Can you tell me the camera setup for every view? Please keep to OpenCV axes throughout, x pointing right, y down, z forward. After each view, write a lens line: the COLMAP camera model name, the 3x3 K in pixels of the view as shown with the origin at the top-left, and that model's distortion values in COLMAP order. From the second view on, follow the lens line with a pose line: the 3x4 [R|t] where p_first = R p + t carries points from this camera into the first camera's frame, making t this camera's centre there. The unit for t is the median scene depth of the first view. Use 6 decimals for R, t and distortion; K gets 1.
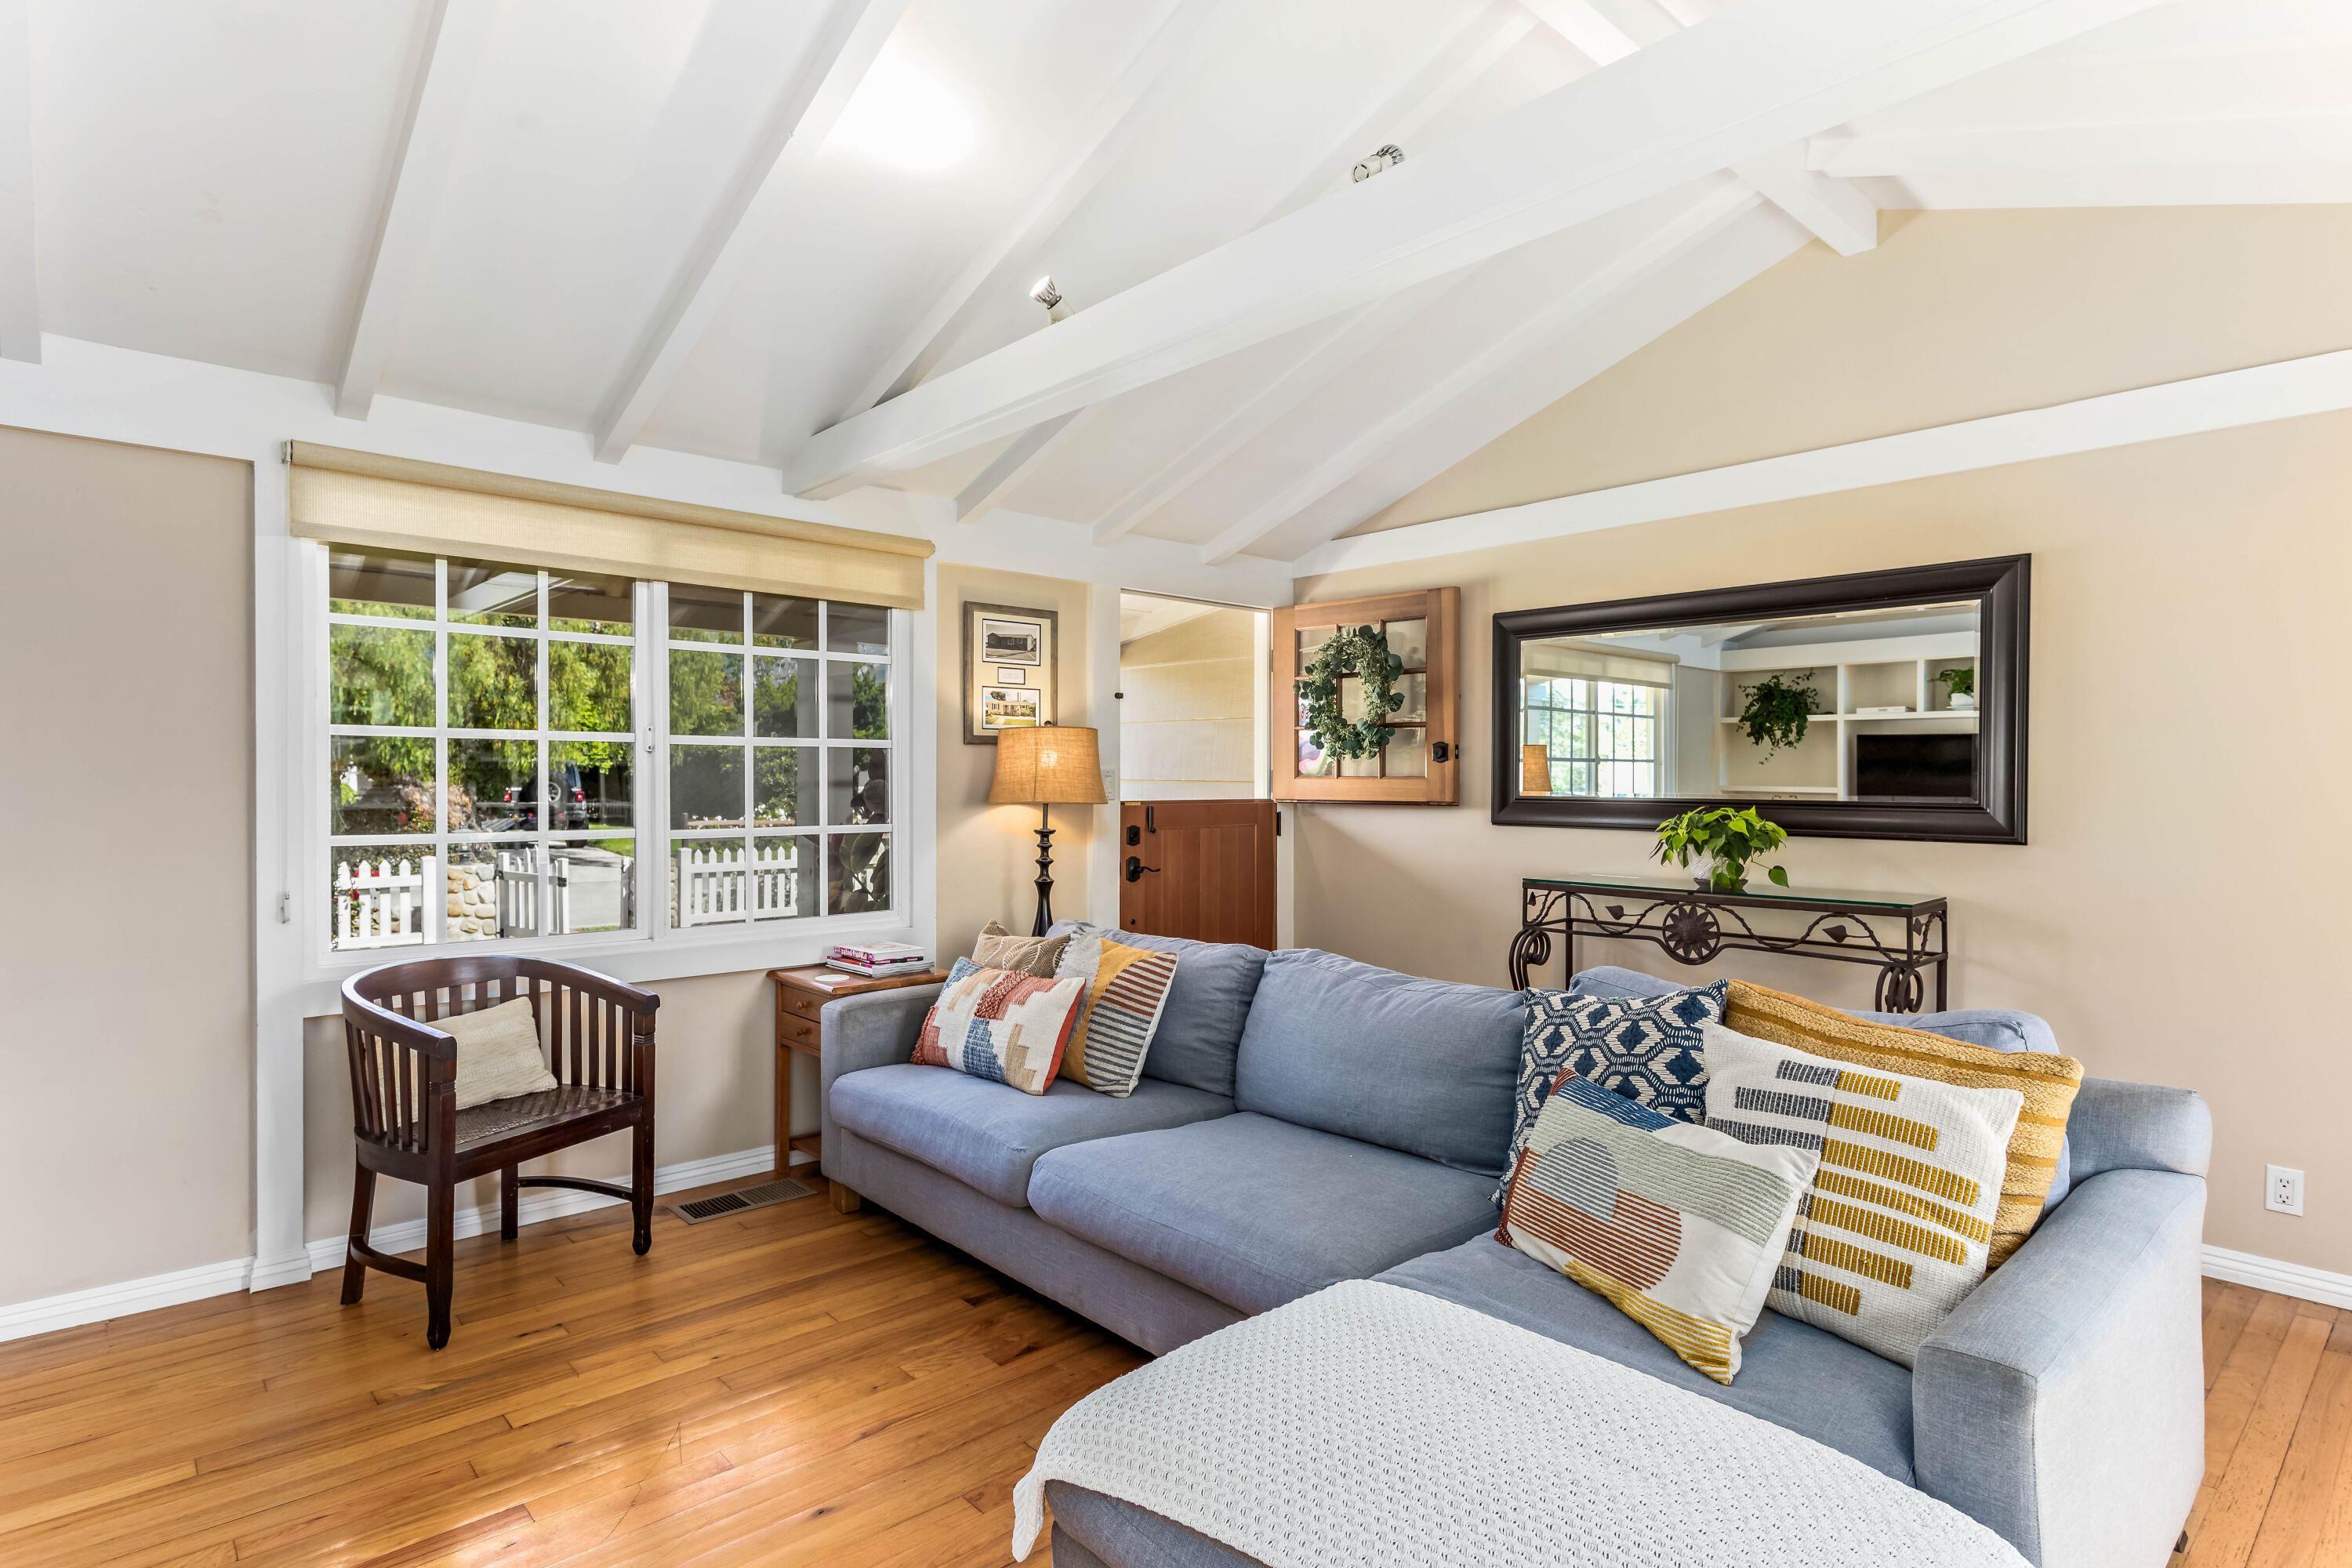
lens RADIAL K [[1216.6, 0, 1168.1], [0, 1216.6, 789.5], [0, 0, 1]] dist [0.007928, -0.000286]
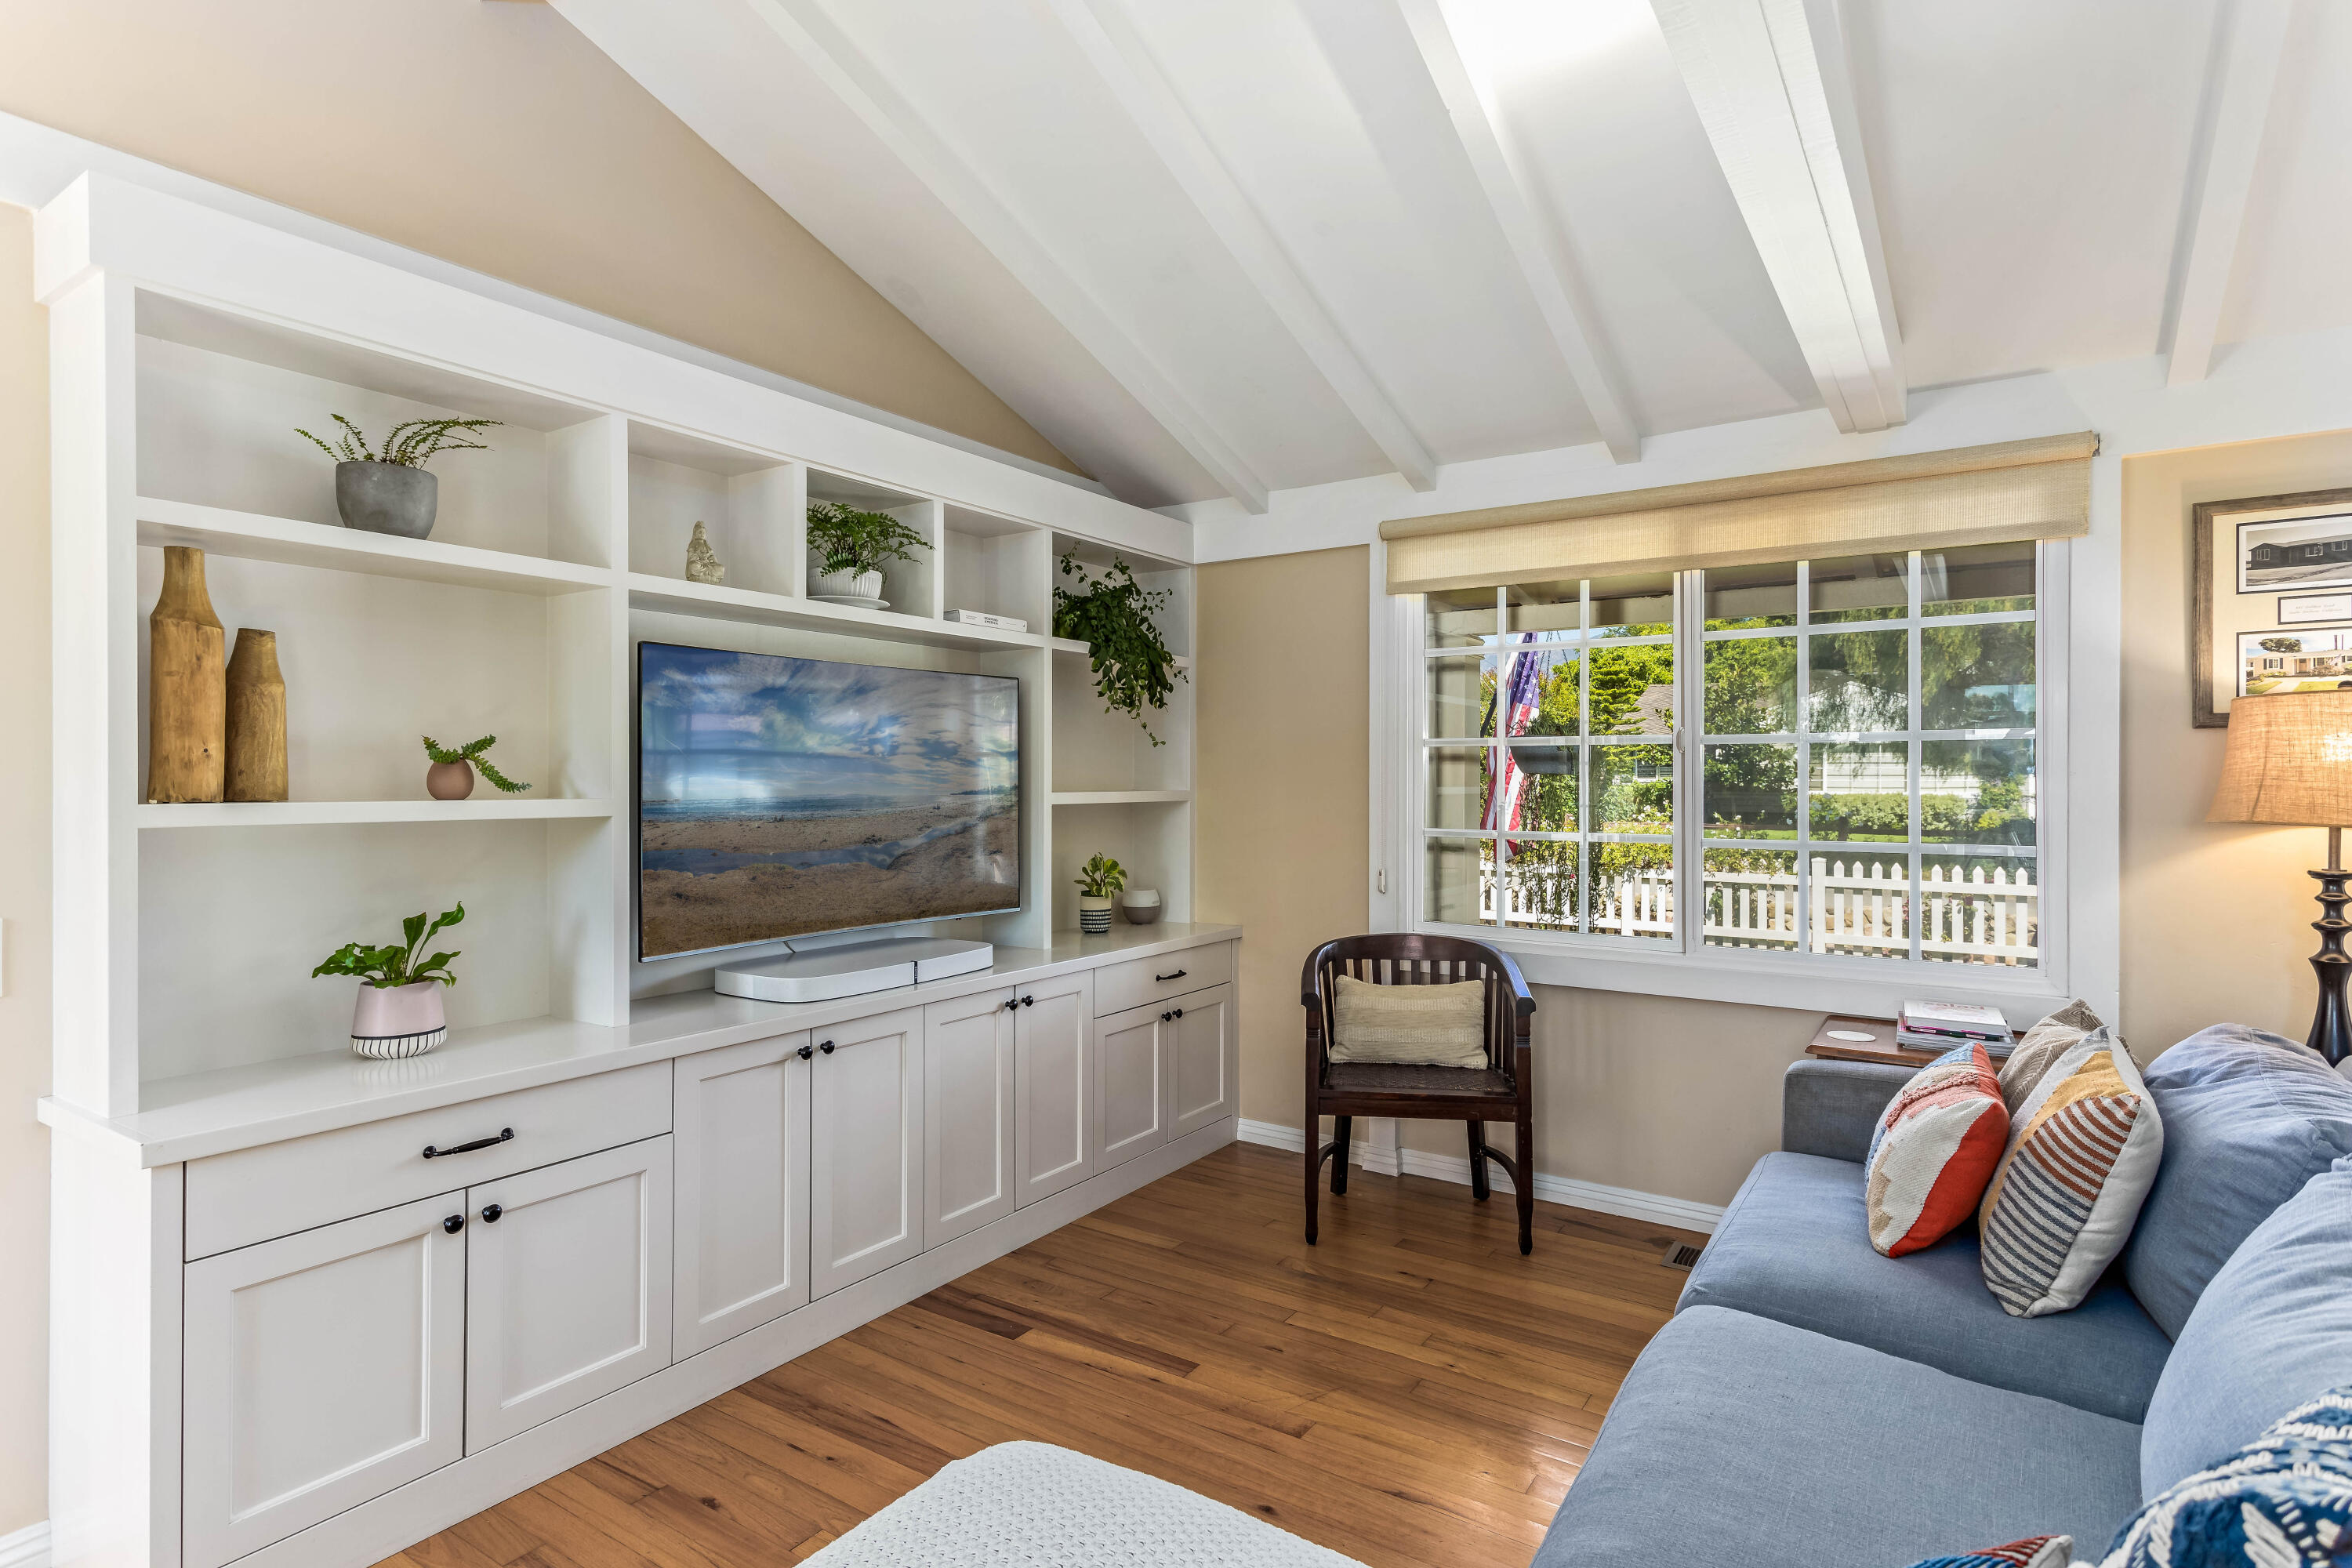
lens RADIAL K [[1216.6, 0, 1171.7], [0, 1216.6, 769.2], [0, 0, 1]] dist [0.007928, -0.000286]
pose [[0.226529, -0.009277, -0.973960, 0.382829], [-0.009021, 0.999892, -0.011622, -0.003882], [0.973963, 0.011419, 0.226421, 0.382386]]
